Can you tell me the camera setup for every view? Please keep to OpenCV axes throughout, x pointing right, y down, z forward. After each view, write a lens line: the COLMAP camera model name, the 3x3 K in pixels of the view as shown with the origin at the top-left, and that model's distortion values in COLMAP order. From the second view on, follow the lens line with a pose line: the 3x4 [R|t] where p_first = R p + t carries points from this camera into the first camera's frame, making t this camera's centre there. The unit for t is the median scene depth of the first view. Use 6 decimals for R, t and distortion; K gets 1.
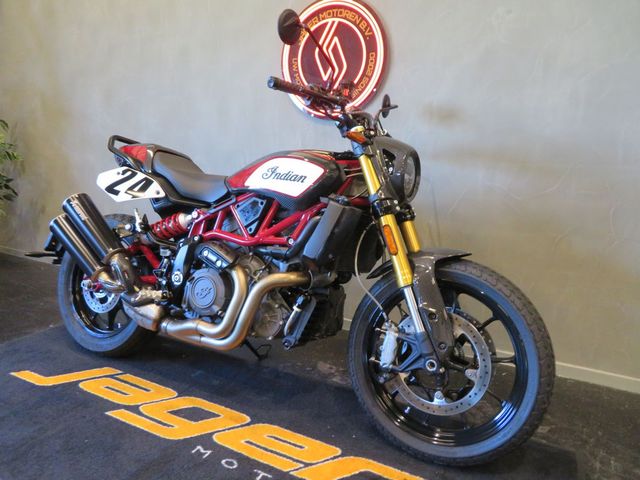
lens RADIAL K [[462.2, 0, 320.0], [0, 462.2, 240.0], [0, 0, 1]] dist [-0.000348, 0.004065]
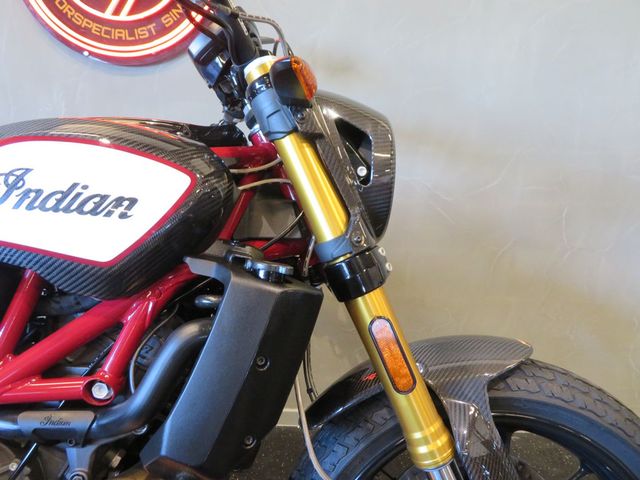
lens RADIAL K [[456.2, 0, 320.0], [0, 456.2, 240.0], [0, 0, 1]] dist [-0.001833, -0.003954]
pose [[0.881347, -0.098160, 0.462160, -0.061155], [0.074057, 0.994790, 0.070060, -0.111738], [-0.466629, -0.027521, 0.884025, 0.602128]]
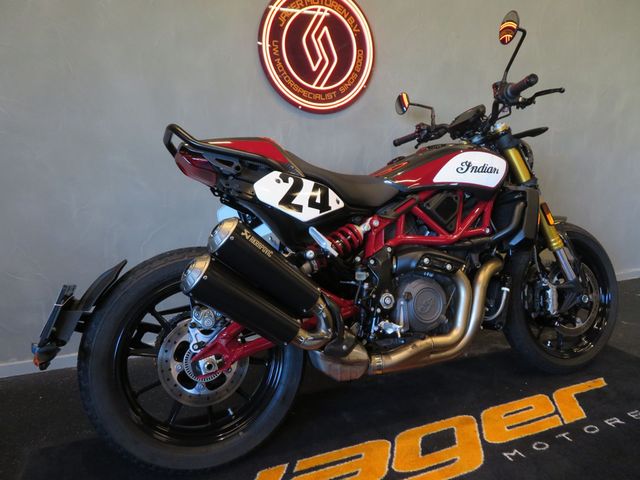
lens RADIAL K [[456.2, 0, 320.0], [0, 456.2, 240.0], [0, 0, 1]] dist [-0.001833, -0.003954]
pose [[0.625792, -0.168910, 0.761482, -1.040859], [0.162661, 0.983067, 0.084385, -0.119075], [-0.762841, 0.071056, 0.642670, 0.592701]]
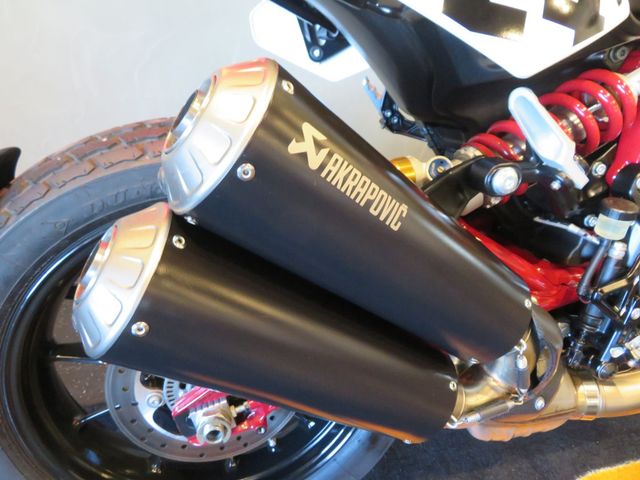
lens RADIAL K [[462.2, 0, 320.0], [0, 462.2, 240.0], [0, 0, 1]] dist [-0.000348, 0.004065]
pose [[0.739205, -0.389330, 0.549544, -0.689502], [0.131003, 0.883512, 0.449717, -0.131061], [-0.660617, -0.260440, 0.704100, 0.988323]]
